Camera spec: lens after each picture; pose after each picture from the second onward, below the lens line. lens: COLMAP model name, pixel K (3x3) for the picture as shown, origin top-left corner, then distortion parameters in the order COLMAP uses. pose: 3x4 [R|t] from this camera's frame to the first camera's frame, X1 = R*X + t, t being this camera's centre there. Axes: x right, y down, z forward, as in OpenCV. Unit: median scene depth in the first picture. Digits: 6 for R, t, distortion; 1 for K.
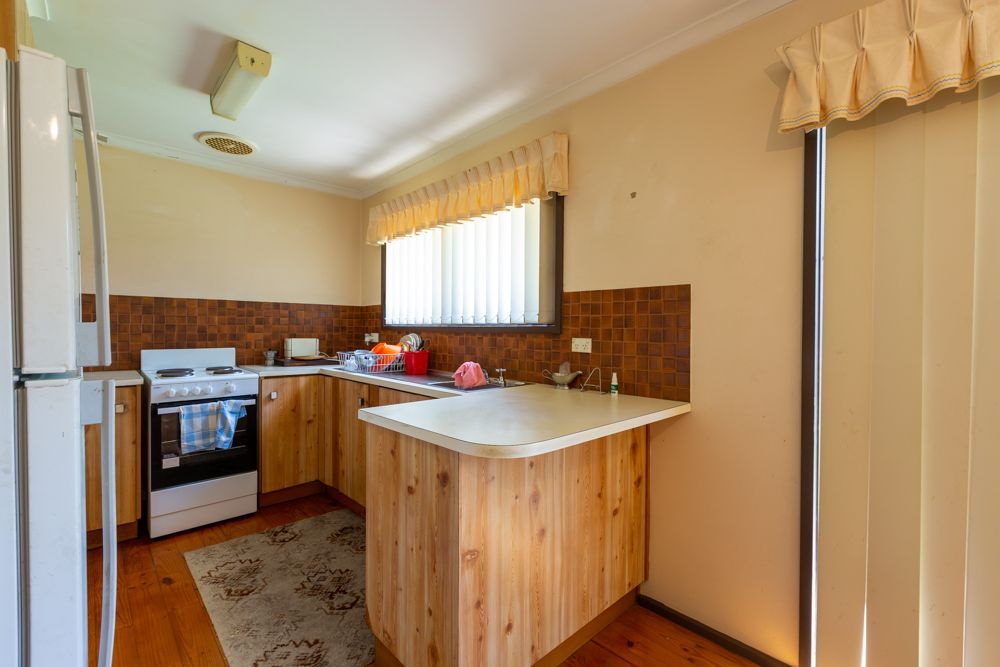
lens RADIAL K [[444.7, 0, 500.0], [0, 444.7, 333.5], [0, 0, 1]] dist [-0.002293, 0.000014]
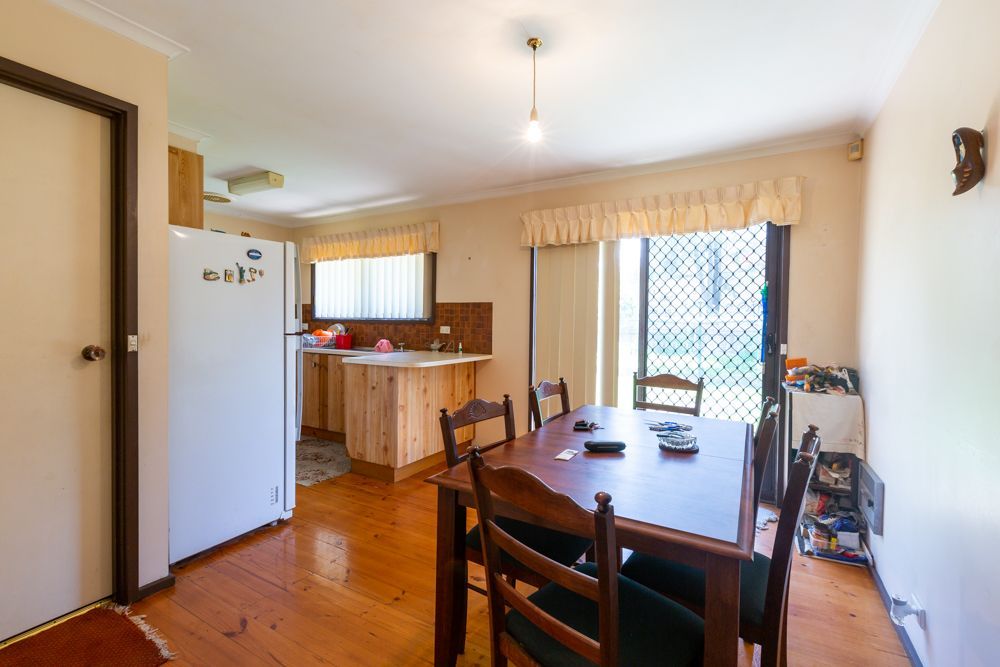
lens RADIAL K [[444.7, 0, 500.0], [0, 444.7, 333.5], [0, 0, 1]] dist [-0.002293, 0.000014]
pose [[0.957233, 0.000891, 0.289316, -0.151951], [-0.005913, 0.999847, 0.016487, 0.008019], [-0.289257, -0.017492, 0.957092, -0.943334]]
